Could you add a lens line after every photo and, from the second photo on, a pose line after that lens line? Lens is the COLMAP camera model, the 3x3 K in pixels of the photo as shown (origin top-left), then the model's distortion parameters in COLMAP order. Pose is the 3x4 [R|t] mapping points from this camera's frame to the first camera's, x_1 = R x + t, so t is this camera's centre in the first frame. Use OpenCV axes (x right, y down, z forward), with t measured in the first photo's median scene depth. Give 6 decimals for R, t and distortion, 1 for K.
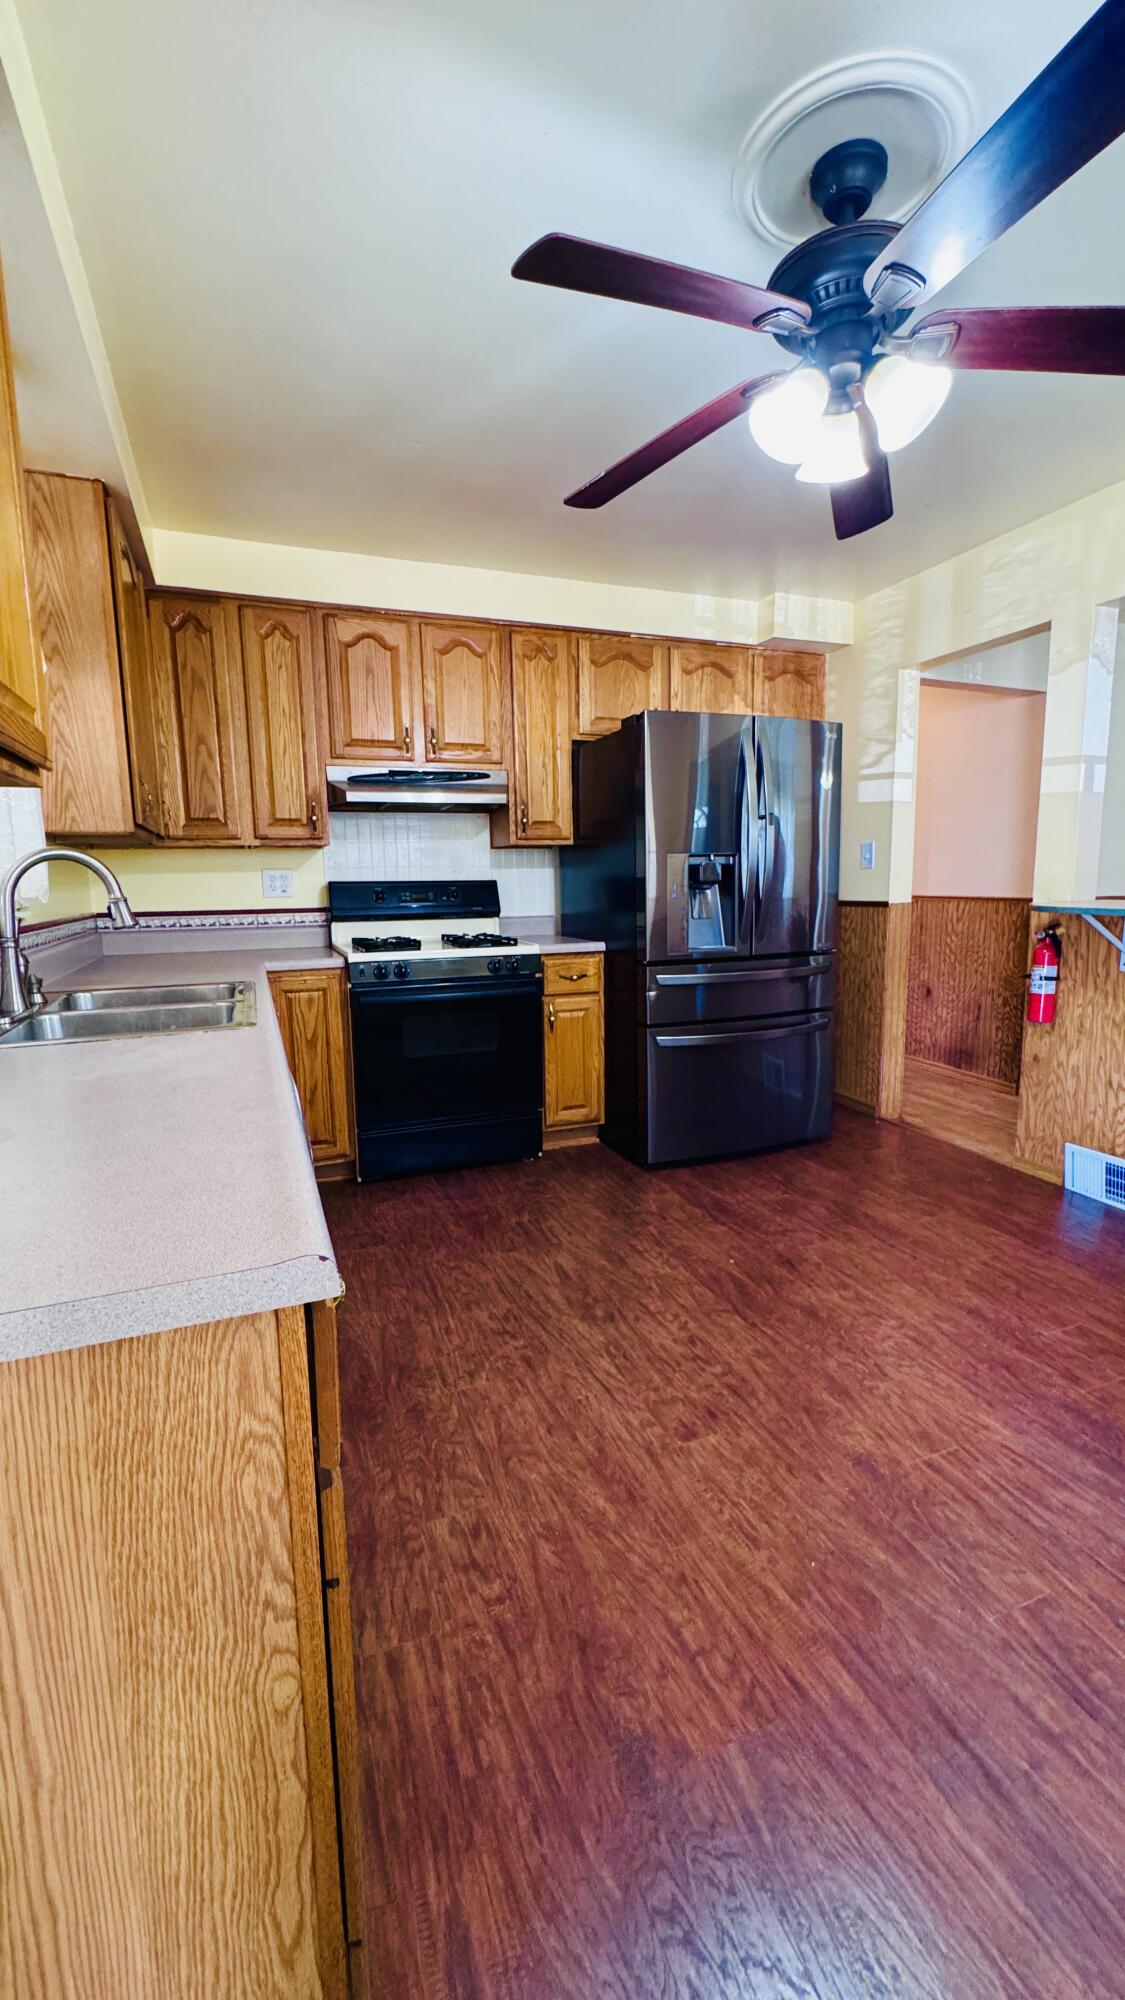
lens RADIAL K [[800.3, 0, 564.1], [0, 800.3, 1001.1], [0, 0, 1]] dist [-0.006350, 0.000596]
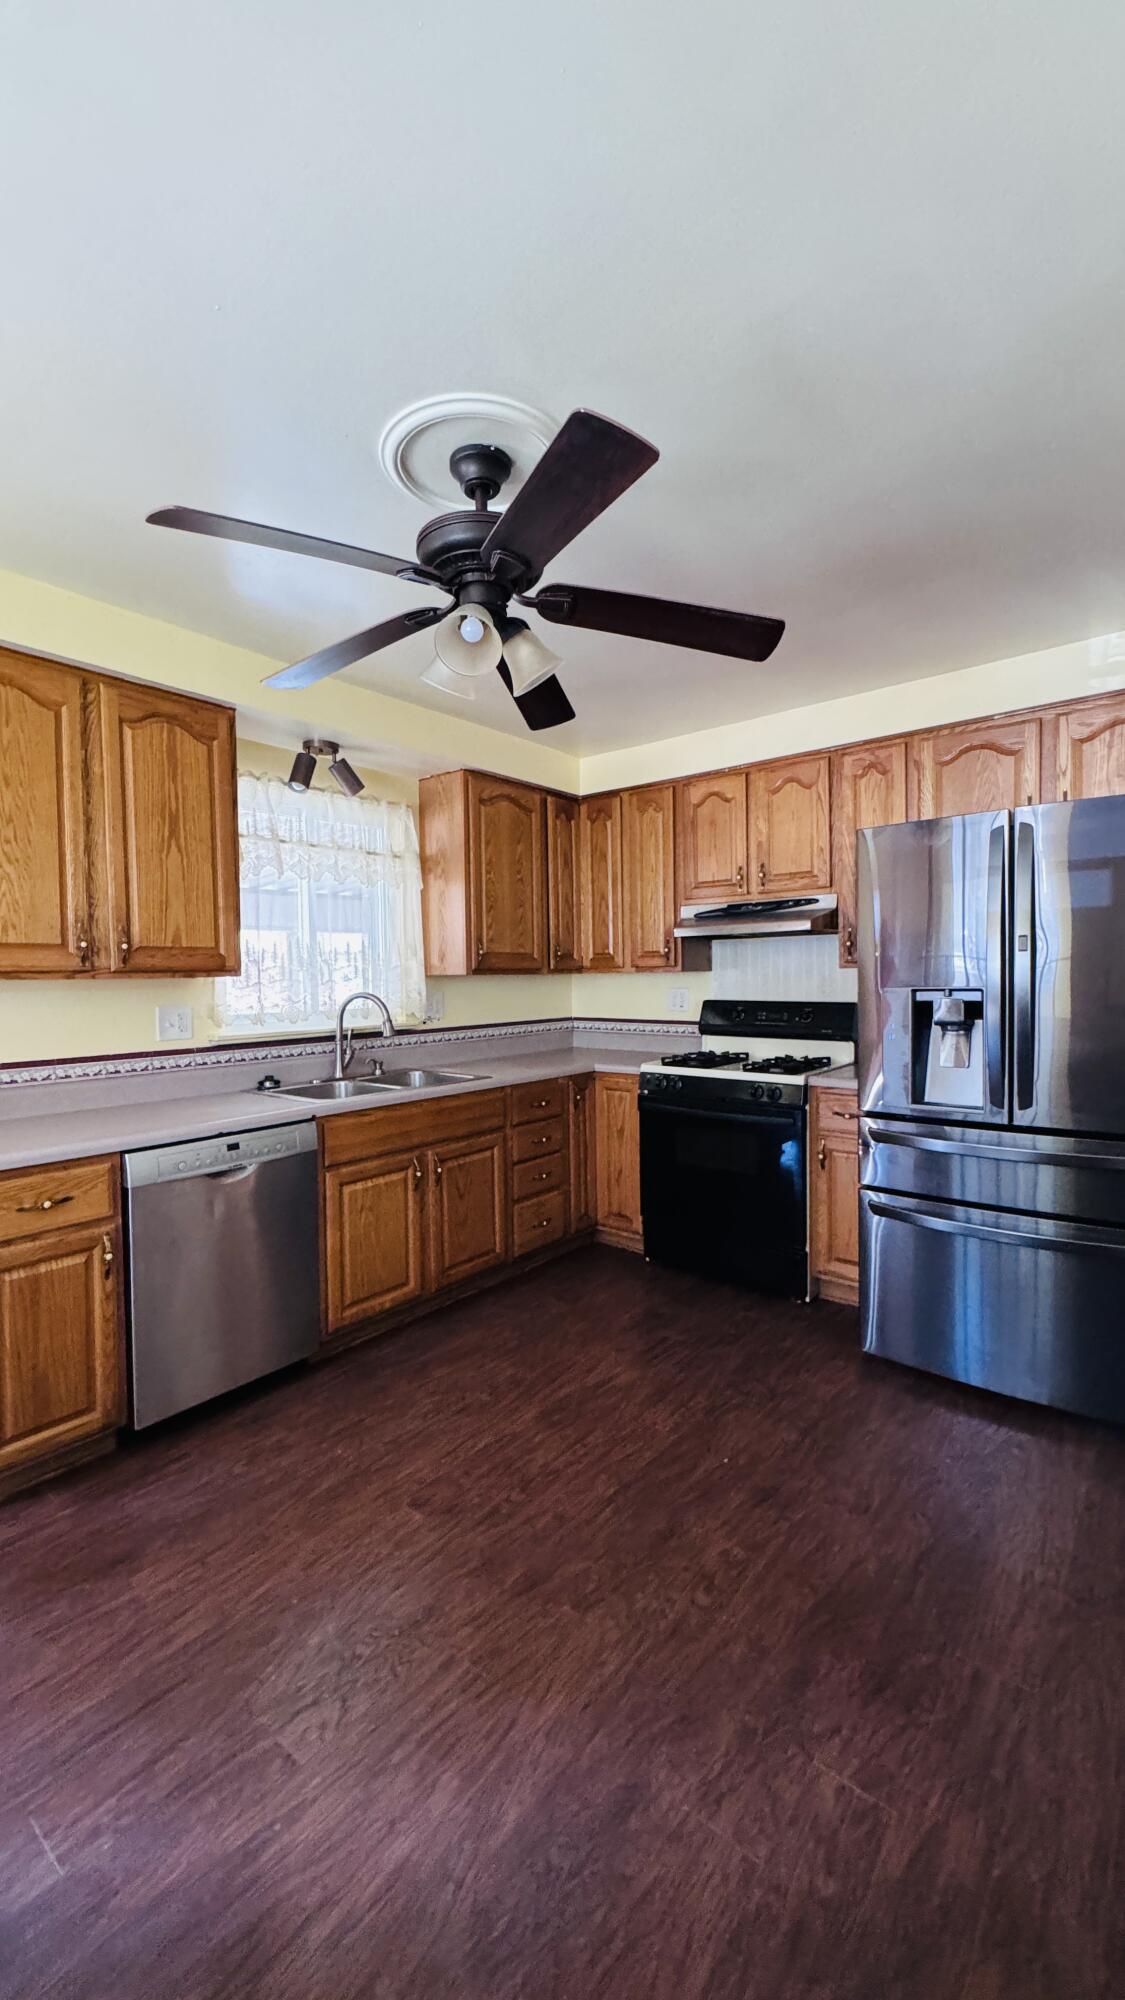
lens RADIAL K [[800.3, 0, 564.1], [0, 800.3, 1001.1], [0, 0, 1]] dist [-0.006350, 0.000596]
pose [[0.494244, 0.039749, -0.868414, 0.705692], [-0.122393, 0.992186, -0.024244, -0.108960], [0.860664, 0.118270, 0.495246, 0.287491]]
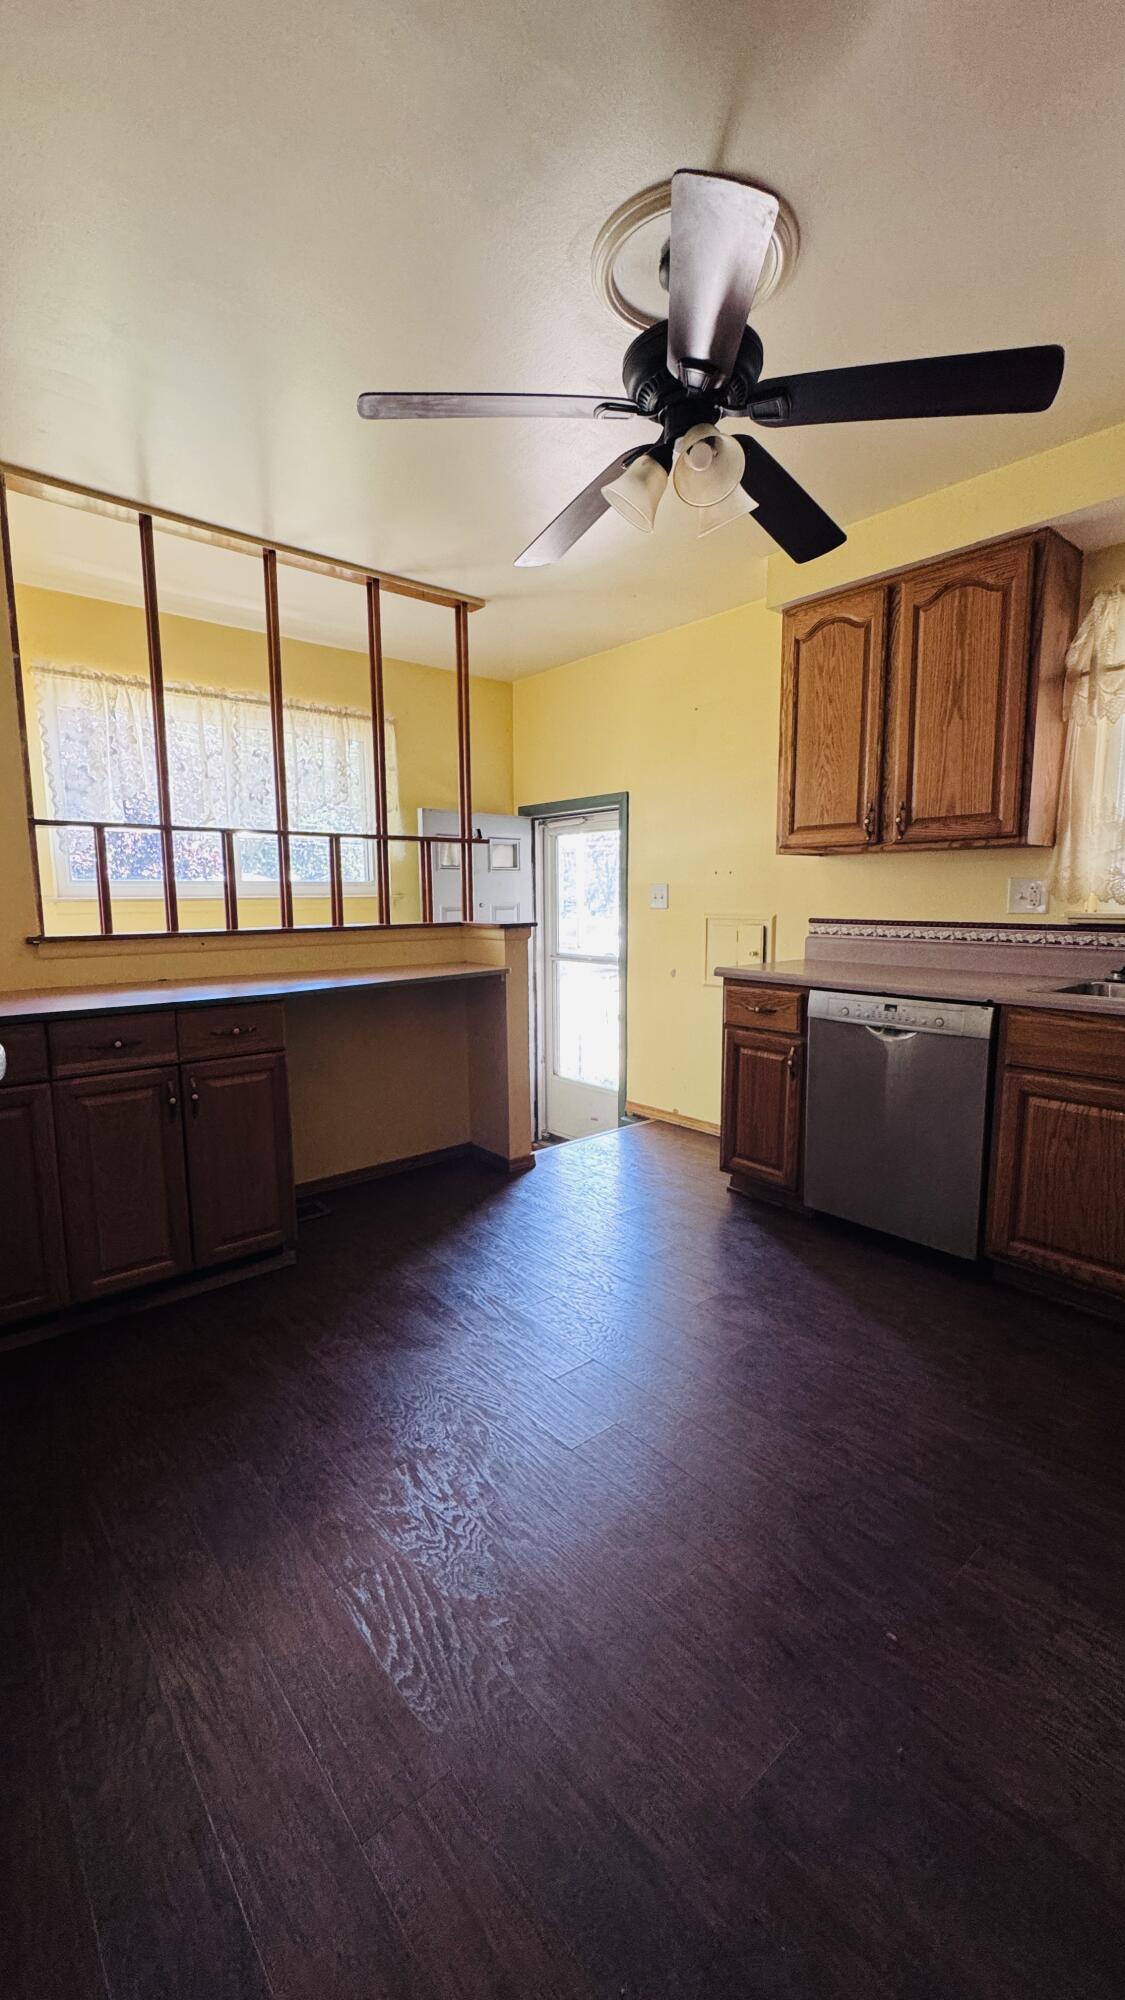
lens RADIAL K [[800.3, 0, 564.1], [0, 800.3, 1001.1], [0, 0, 1]] dist [-0.006350, 0.000596]
pose [[-0.943252, 0.063601, -0.325929, 0.453775], [-0.029416, 0.961626, 0.272781, -0.167511], [0.330771, 0.266889, -0.905185, 1.047220]]
